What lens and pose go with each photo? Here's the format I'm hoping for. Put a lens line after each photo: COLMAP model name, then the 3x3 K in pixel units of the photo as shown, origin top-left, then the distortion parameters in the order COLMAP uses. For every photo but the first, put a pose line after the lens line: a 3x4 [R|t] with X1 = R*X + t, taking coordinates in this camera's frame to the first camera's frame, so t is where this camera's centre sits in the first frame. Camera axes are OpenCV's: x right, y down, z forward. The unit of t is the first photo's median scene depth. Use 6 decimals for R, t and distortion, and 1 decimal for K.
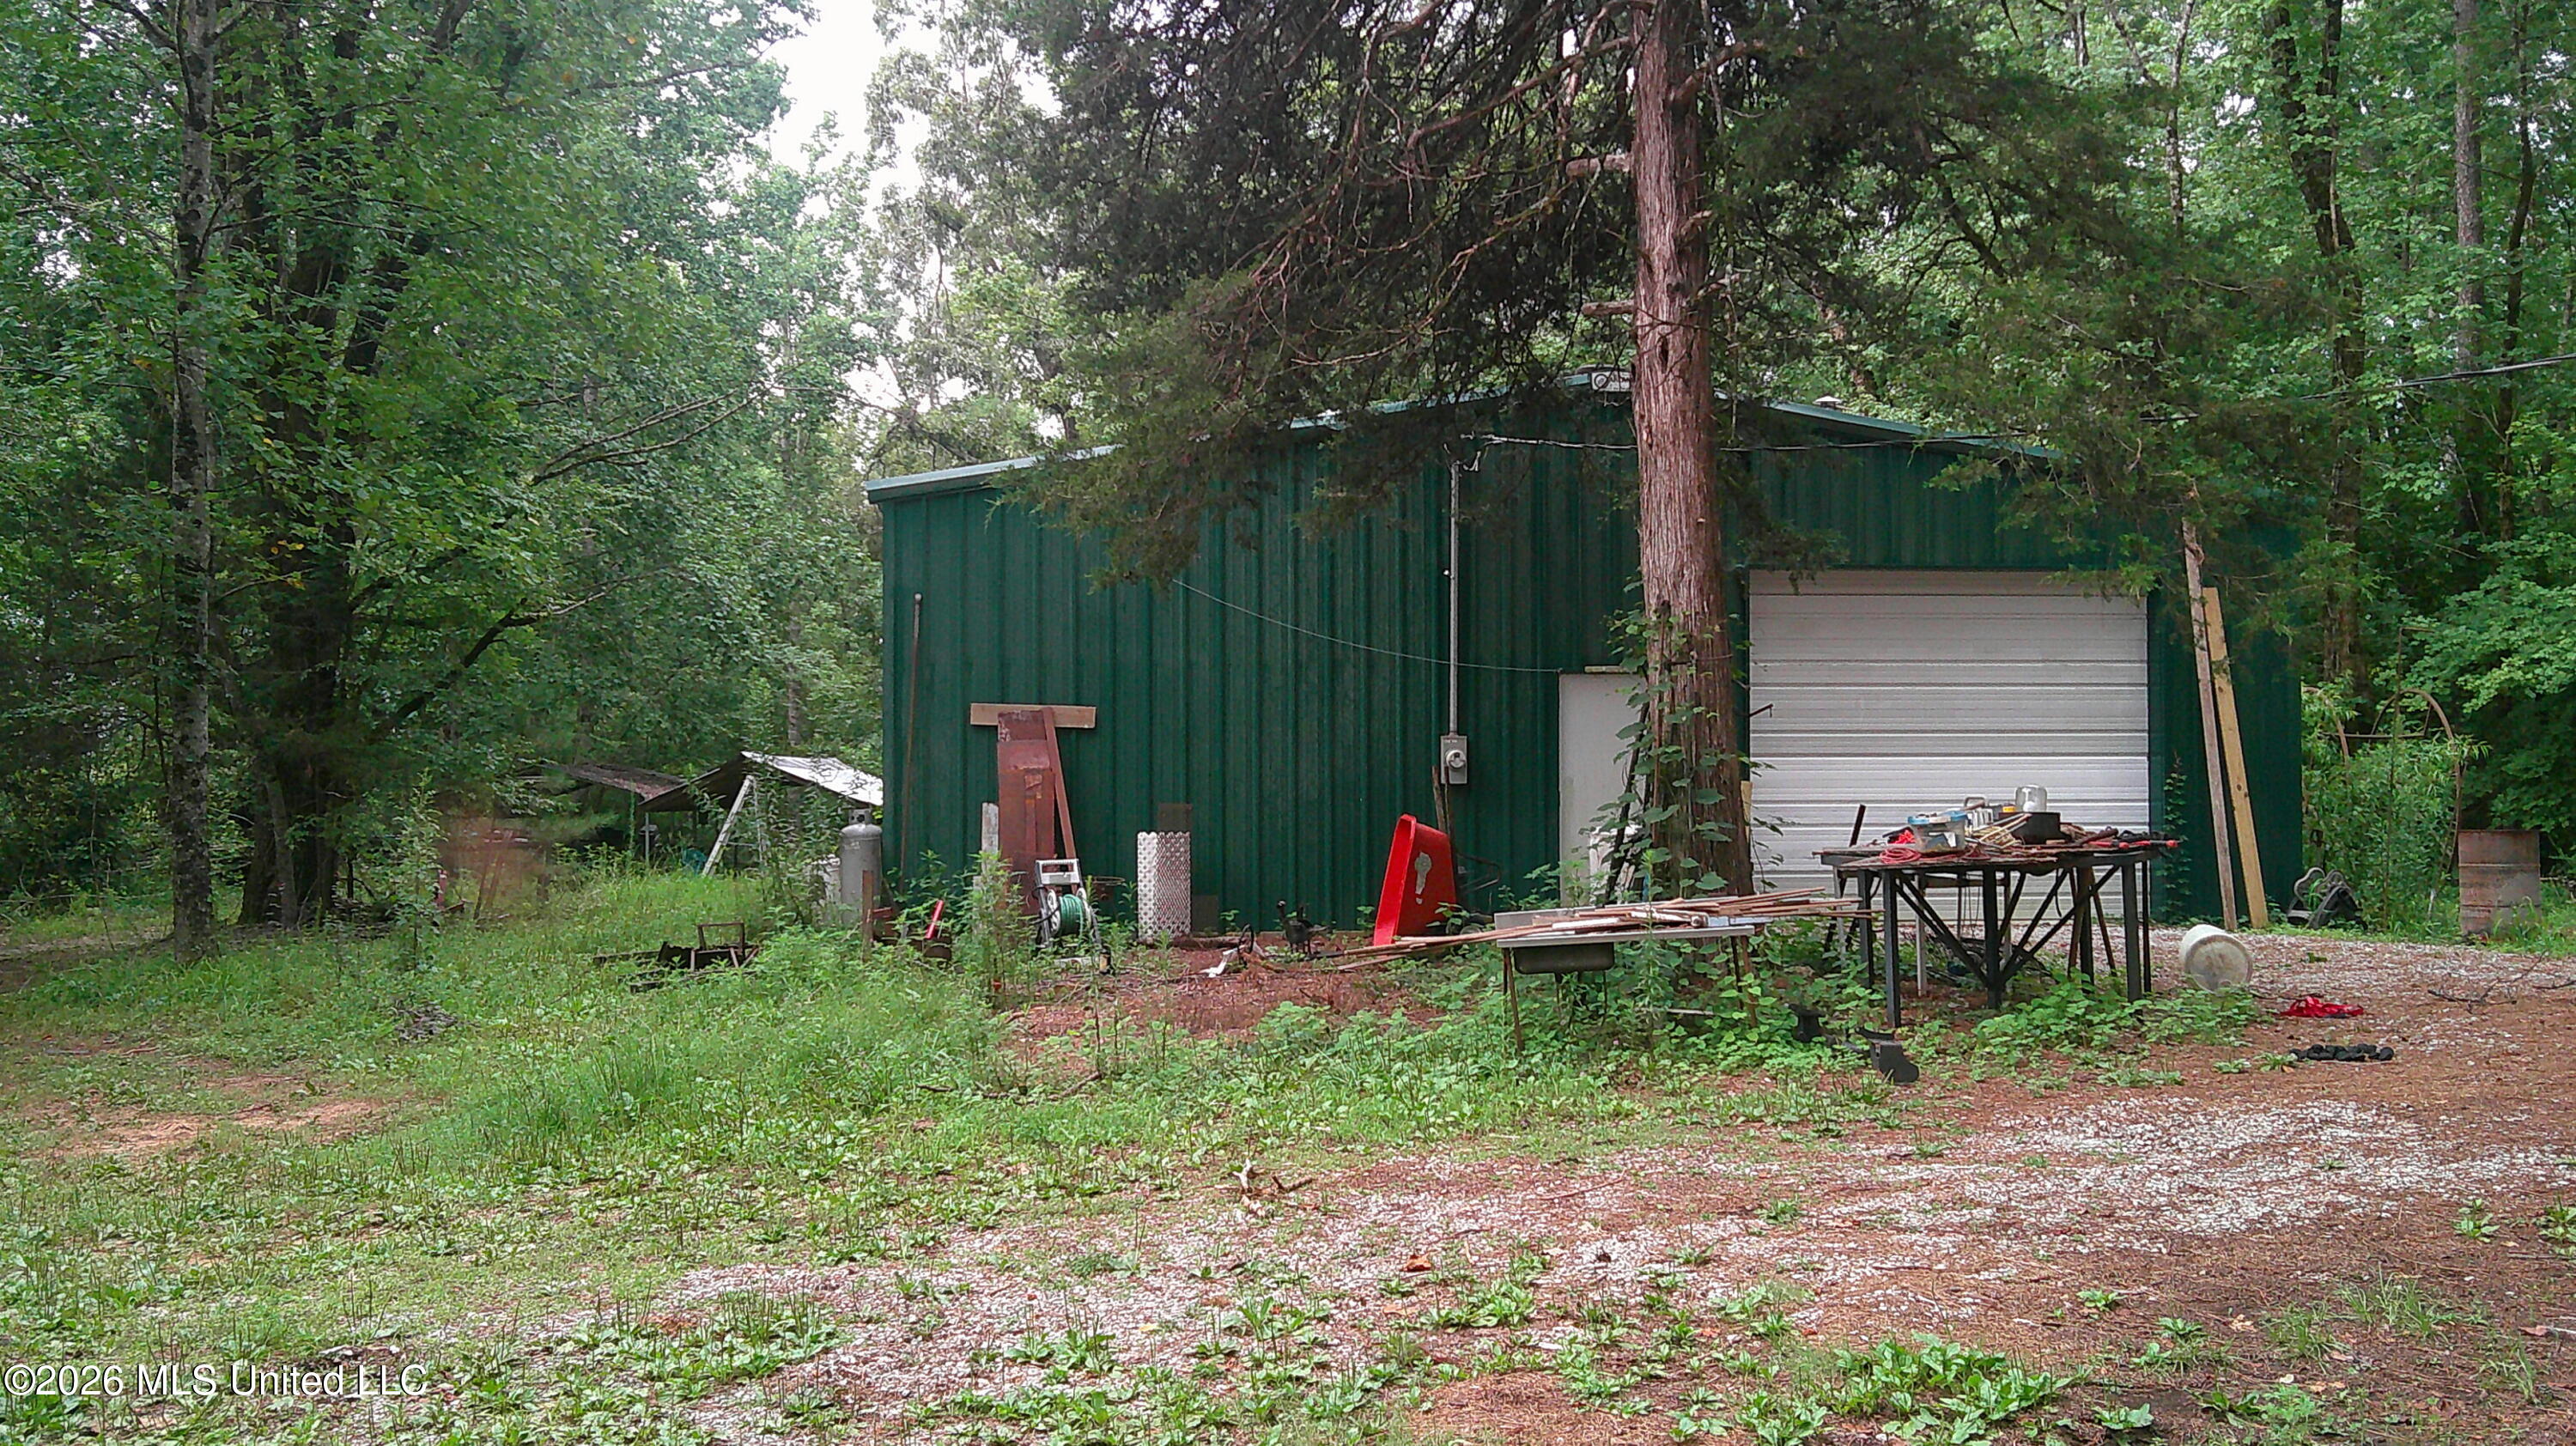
lens RADIAL K [[2228.6, 0, 1288.0], [0, 2228.6, 723.0], [0, 0, 1]] dist [0.060028, -0.004630]
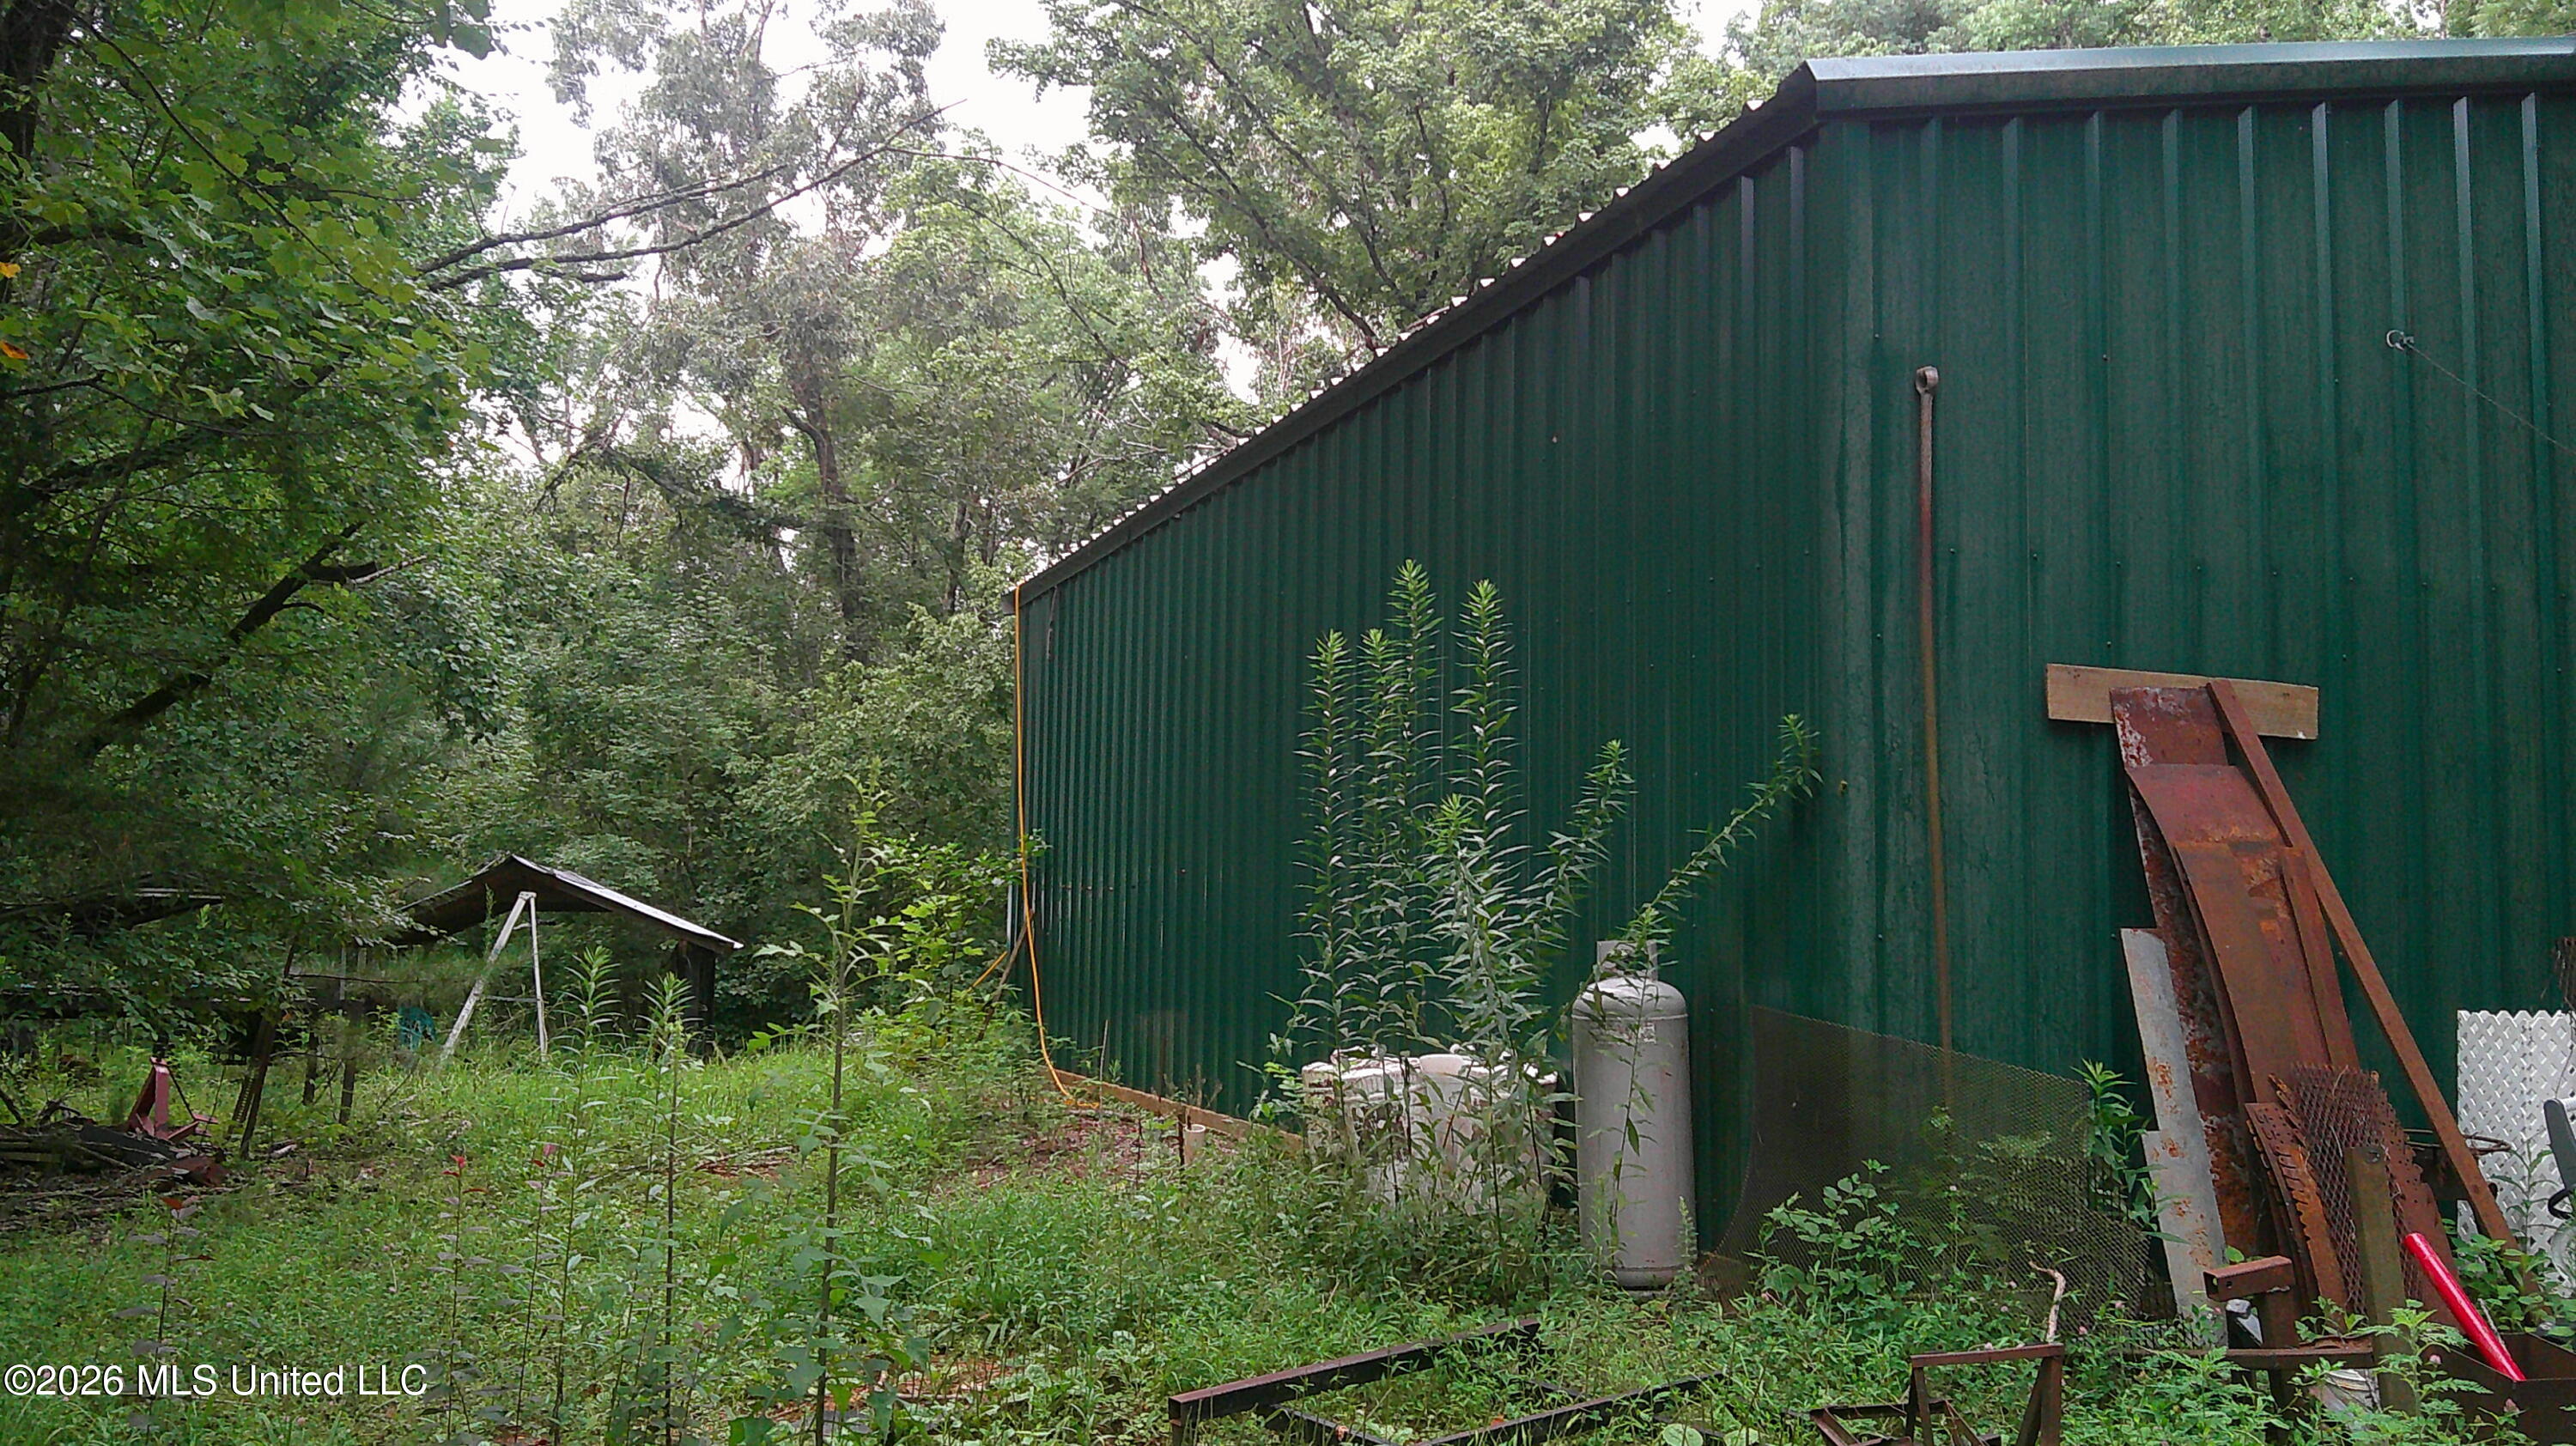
lens RADIAL K [[2228.6, 0, 1288.0], [0, 2228.6, 723.0], [0, 0, 1]] dist [0.060028, -0.004630]
pose [[0.975066, 0.030108, 0.219865, -0.350675], [-0.015999, 0.997713, -0.065672, 0.028445], [-0.221339, 0.060517, 0.973317, 0.651931]]
